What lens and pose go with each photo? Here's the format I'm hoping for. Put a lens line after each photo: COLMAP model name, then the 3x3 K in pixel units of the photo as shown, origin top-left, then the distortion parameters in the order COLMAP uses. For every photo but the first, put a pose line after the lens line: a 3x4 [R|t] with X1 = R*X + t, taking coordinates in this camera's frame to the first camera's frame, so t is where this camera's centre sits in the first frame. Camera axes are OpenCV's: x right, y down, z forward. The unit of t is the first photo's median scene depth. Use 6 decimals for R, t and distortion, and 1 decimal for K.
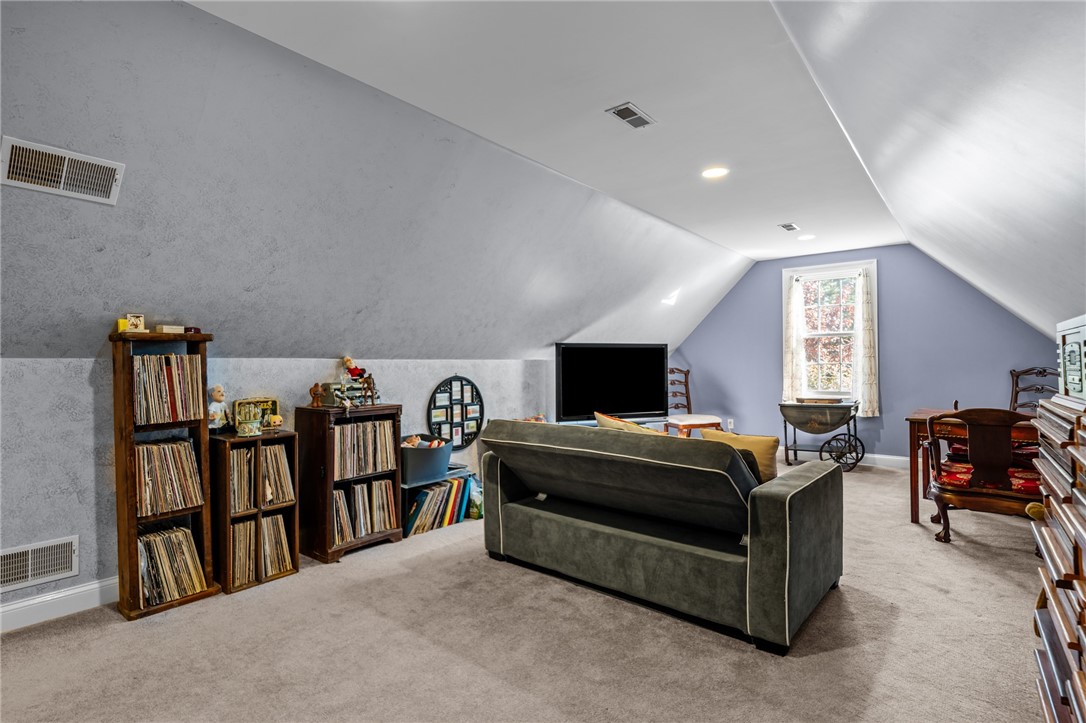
lens RADIAL K [[516.3, 0, 545.0], [0, 516.3, 342.0], [0, 0, 1]] dist [-0.000024, -0.000011]
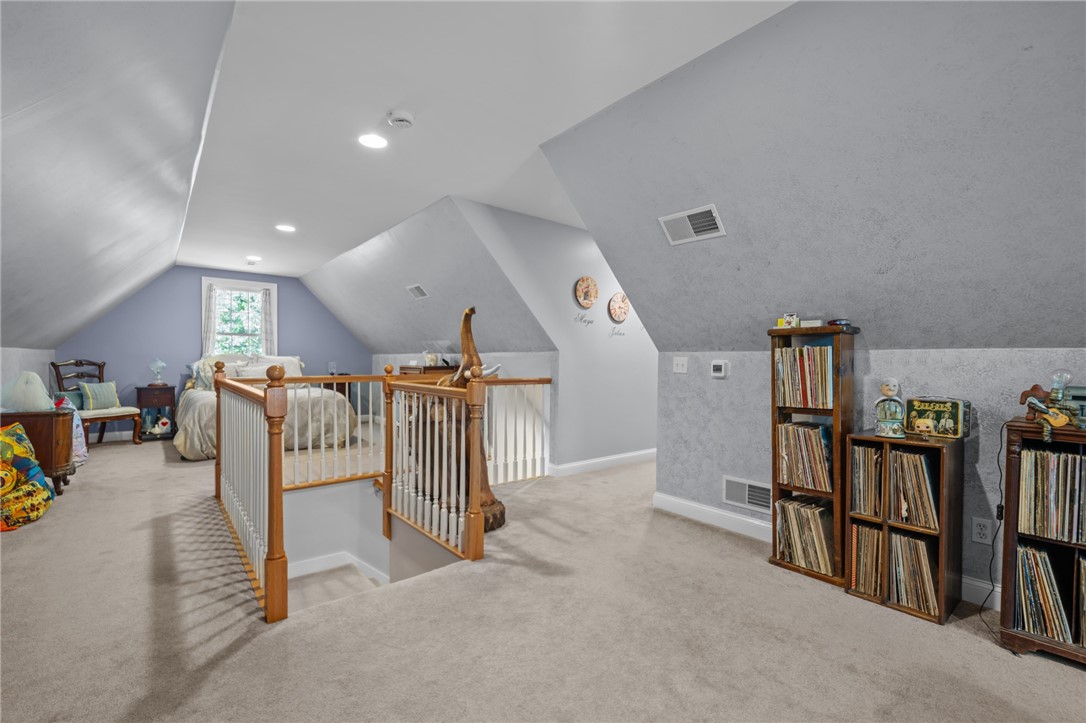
lens RADIAL K [[472.7, 0, 534.0], [0, 472.7, 362.4], [0, 0, 1]] dist [0.000738, -0.000031]
pose [[-0.212945, 0.010882, -0.977004, 0.371988], [0.036430, 0.999331, 0.003190, 0.032277], [0.976385, -0.034913, -0.213199, 0.628108]]
